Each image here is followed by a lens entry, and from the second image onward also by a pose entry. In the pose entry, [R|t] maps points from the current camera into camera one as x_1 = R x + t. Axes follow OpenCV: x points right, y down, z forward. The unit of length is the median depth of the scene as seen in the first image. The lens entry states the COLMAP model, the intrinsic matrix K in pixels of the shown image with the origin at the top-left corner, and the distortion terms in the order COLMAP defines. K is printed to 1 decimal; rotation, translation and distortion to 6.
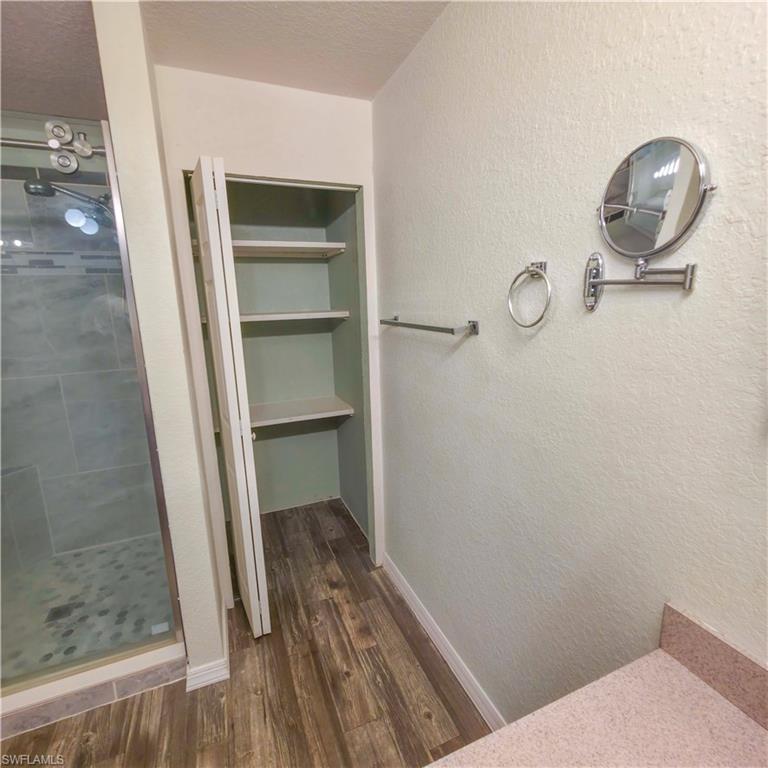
lens RADIAL K [[408.7, 0, 384.6], [0, 408.7, 385.2], [0, 0, 1]] dist [0.001234, -0.002298]
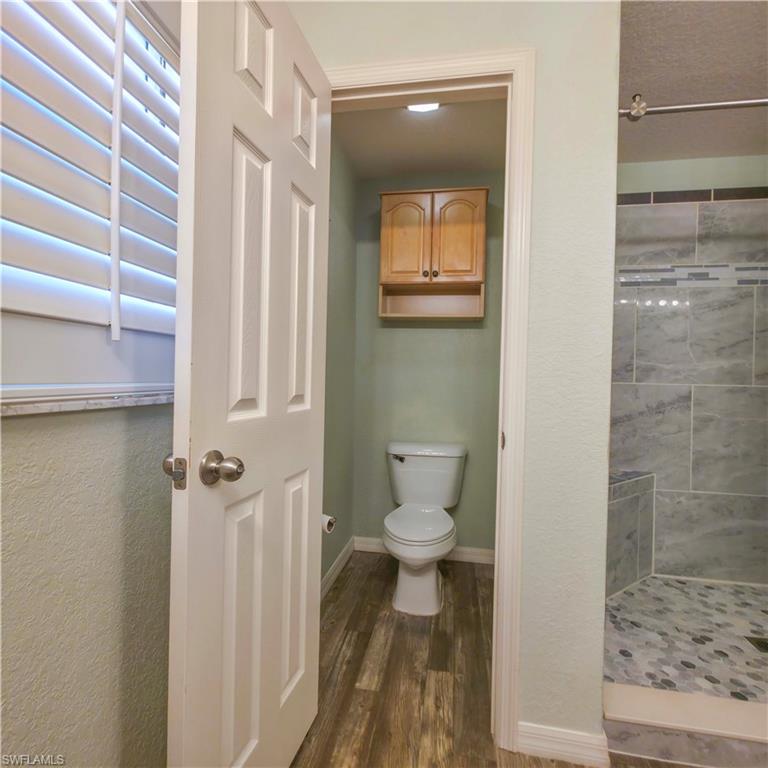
lens RADIAL K [[408.7, 0, 386.5], [0, 408.7, 380.7], [0, 0, 1]] dist [0.001234, -0.002298]
pose [[0.842352, 0.048796, -0.536715, -1.108349], [-0.154312, 0.976033, -0.153449, 0.287201], [0.516364, 0.212080, 0.829693, -0.252601]]
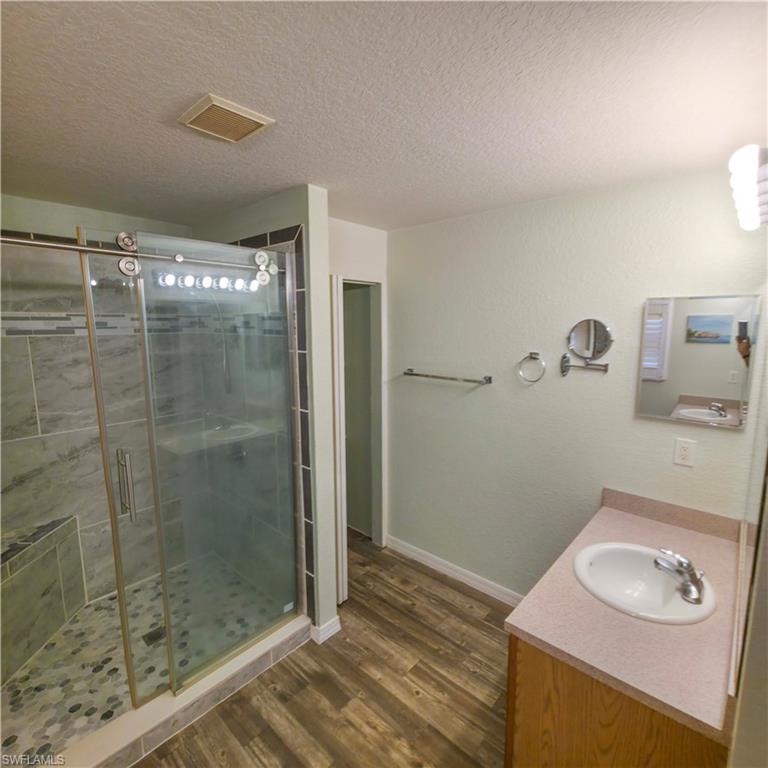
lens RADIAL K [[408.7, 0, 385.1], [0, 408.7, 382.5], [0, 0, 1]] dist [0.001234, -0.002298]
pose [[0.903583, -0.035379, 0.426949, -0.726987], [0.065521, 0.996272, -0.056109, -0.037481], [-0.423372, 0.078673, 0.902533, -0.360285]]
